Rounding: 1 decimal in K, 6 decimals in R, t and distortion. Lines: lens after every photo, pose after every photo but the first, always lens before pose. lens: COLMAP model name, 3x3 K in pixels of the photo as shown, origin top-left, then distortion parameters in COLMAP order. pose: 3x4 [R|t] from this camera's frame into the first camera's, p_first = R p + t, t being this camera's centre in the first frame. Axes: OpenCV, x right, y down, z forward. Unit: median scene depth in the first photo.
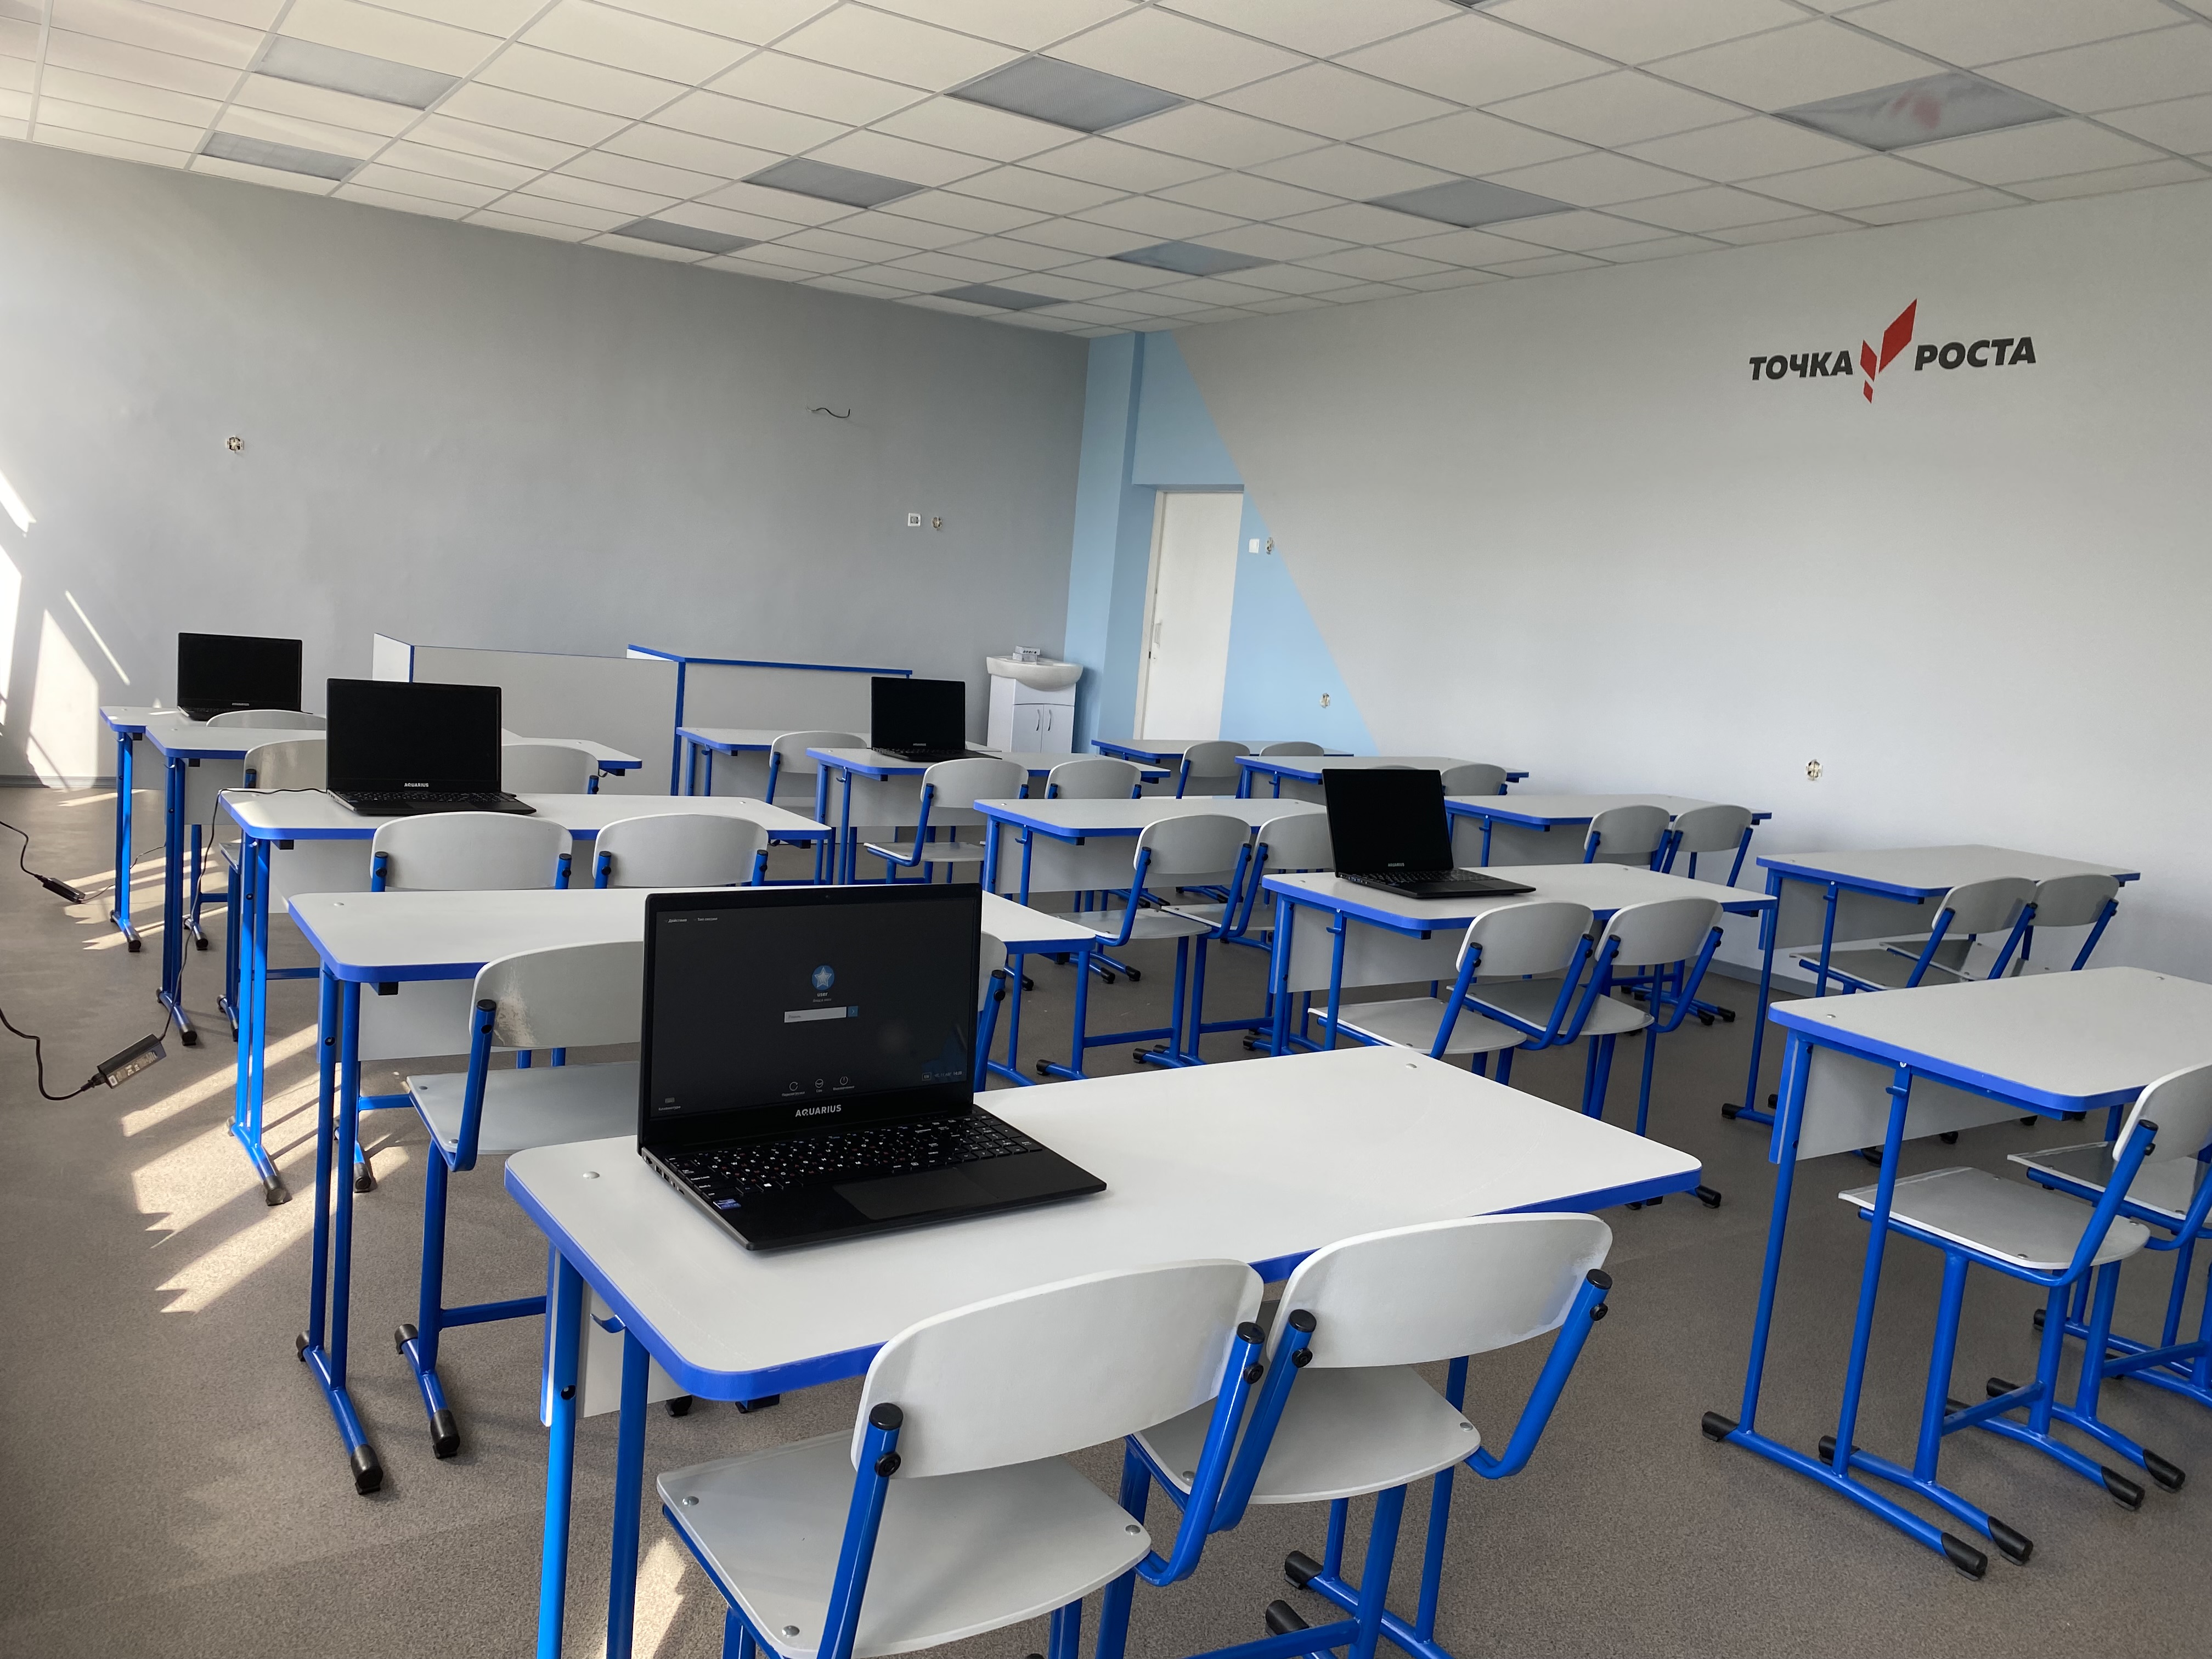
lens RADIAL K [[1694.0, 0, 1106.0], [0, 1694.0, 829.5], [0, 0, 1]] dist [0.010979, 0.007656]
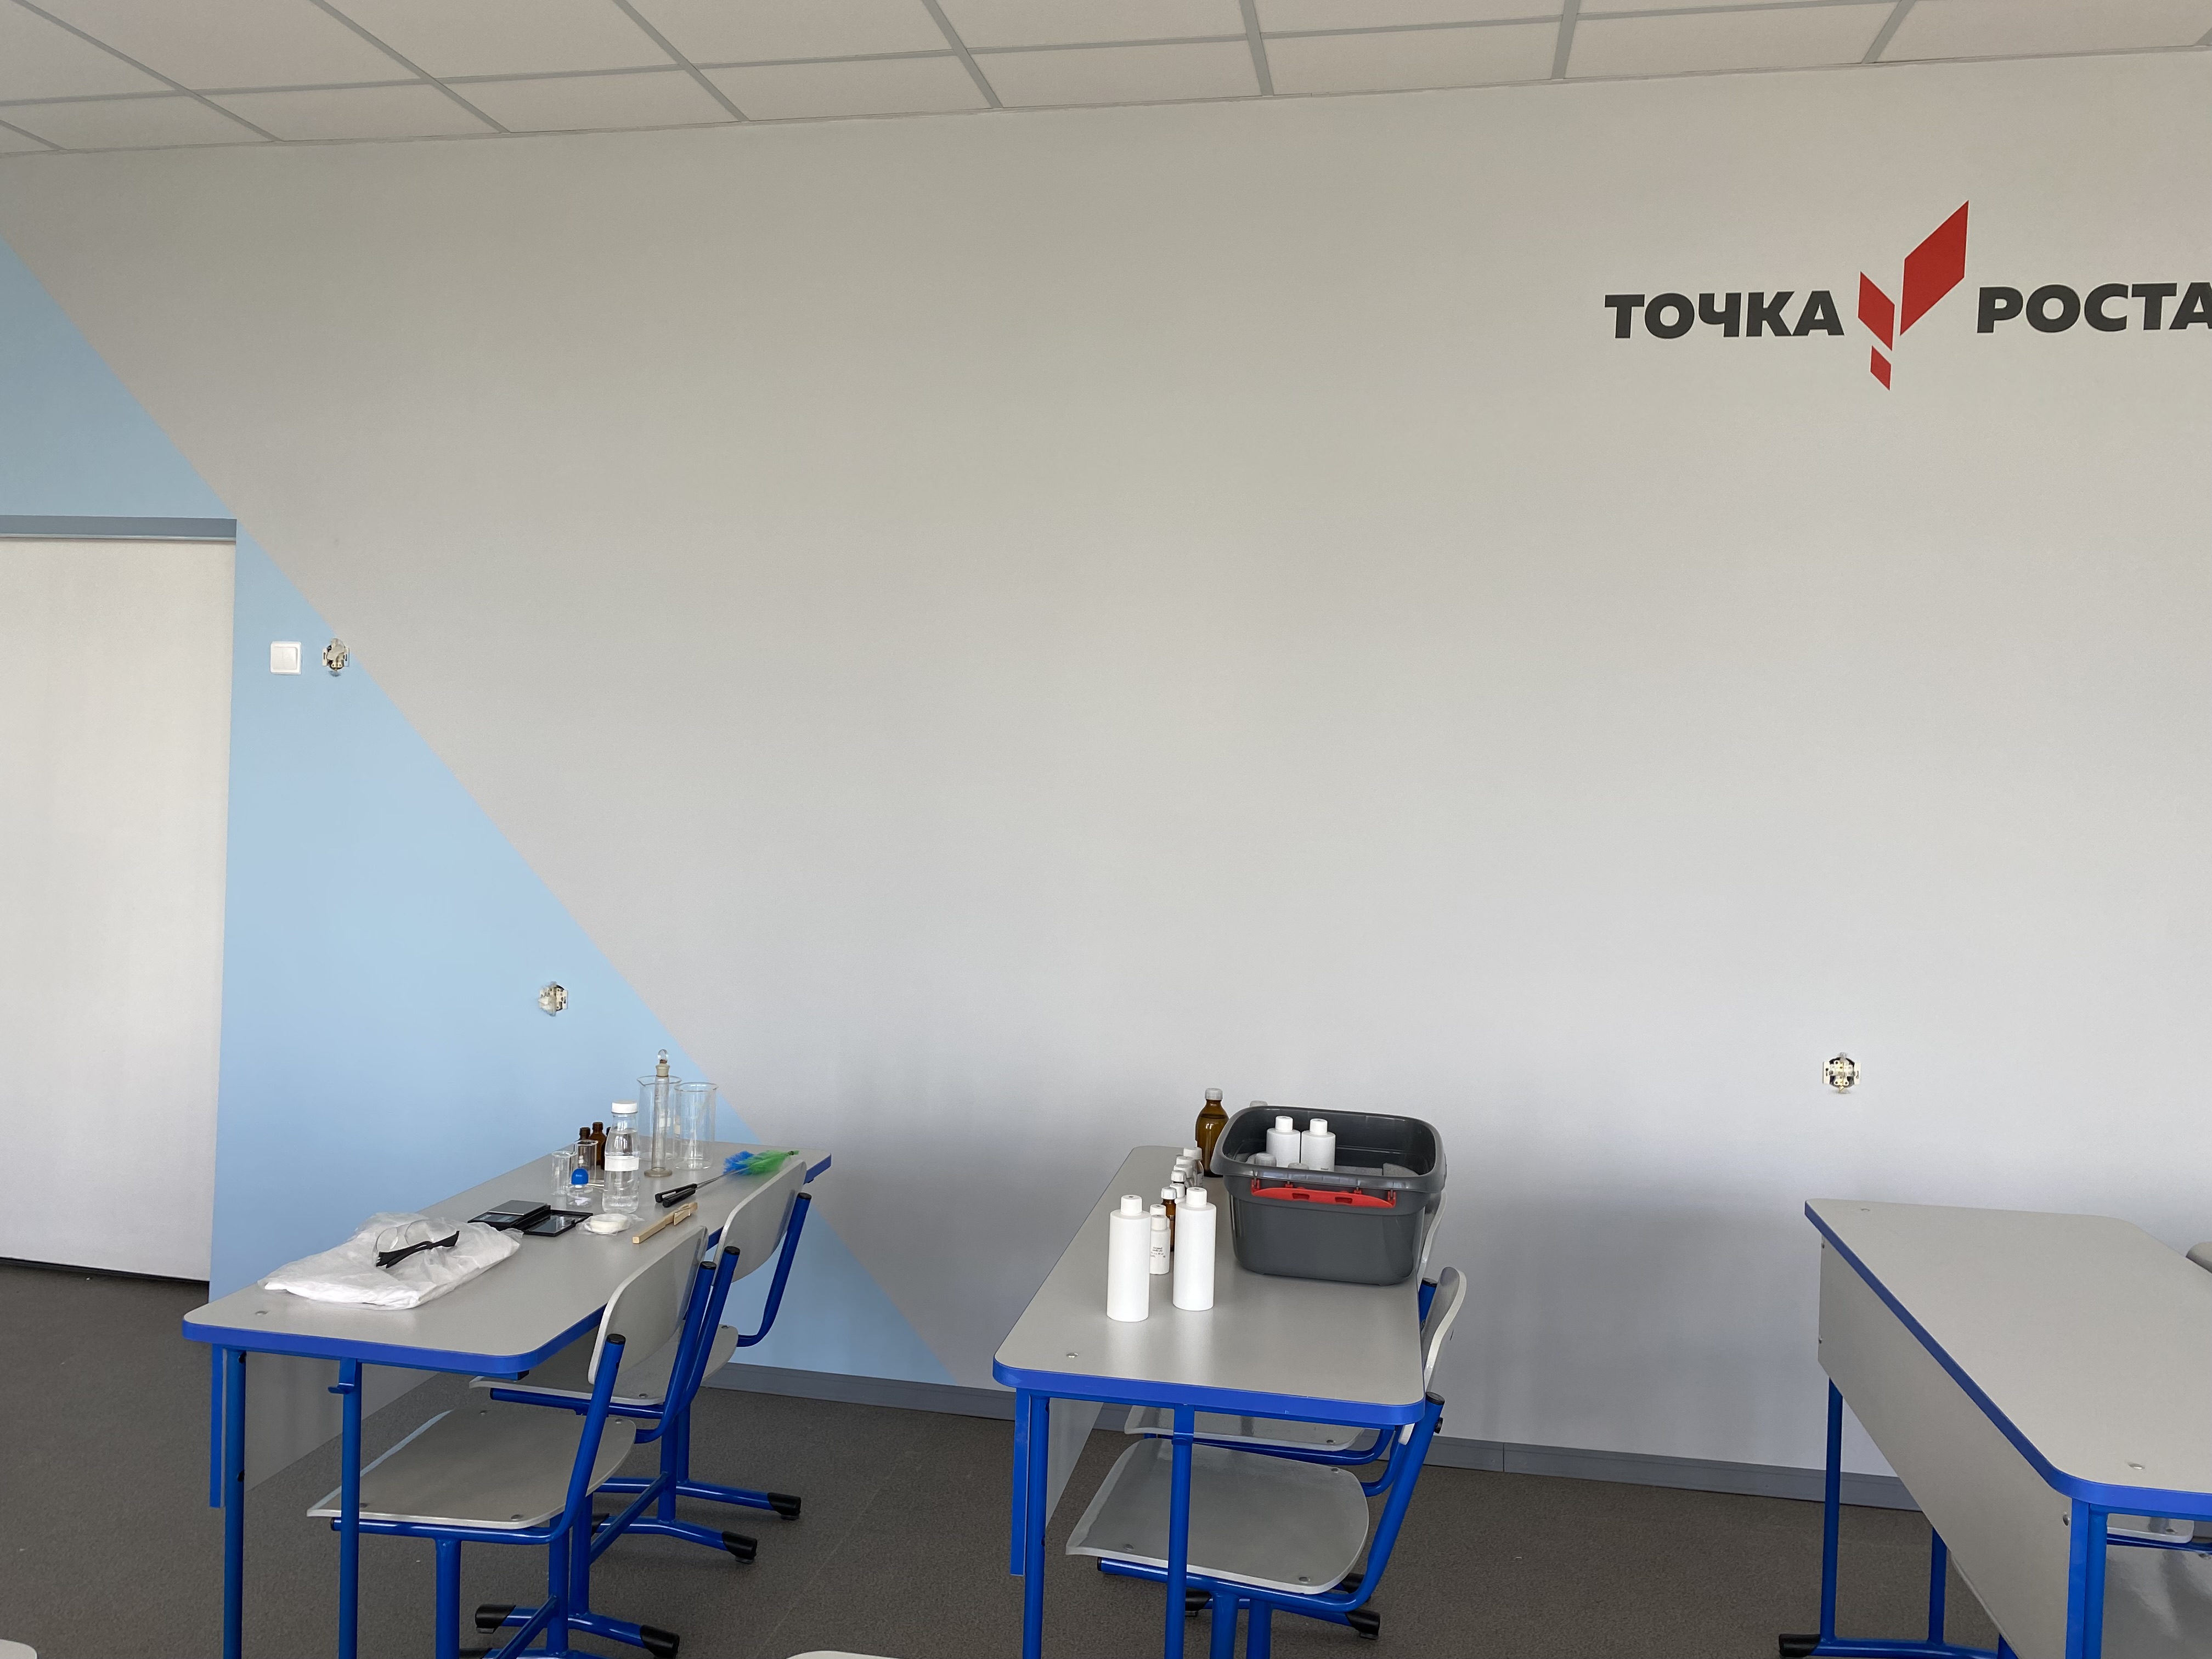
lens RADIAL K [[1883.6, 0, 1102.3], [0, 1883.6, 854.7], [0, 0, 1]] dist [0.046637, -0.046967]
pose [[0.712416, -0.093675, 0.695477, -0.157841], [0.126531, 0.991955, 0.003996, -0.136363], [-0.690256, 0.085153, 0.718537, 0.740634]]
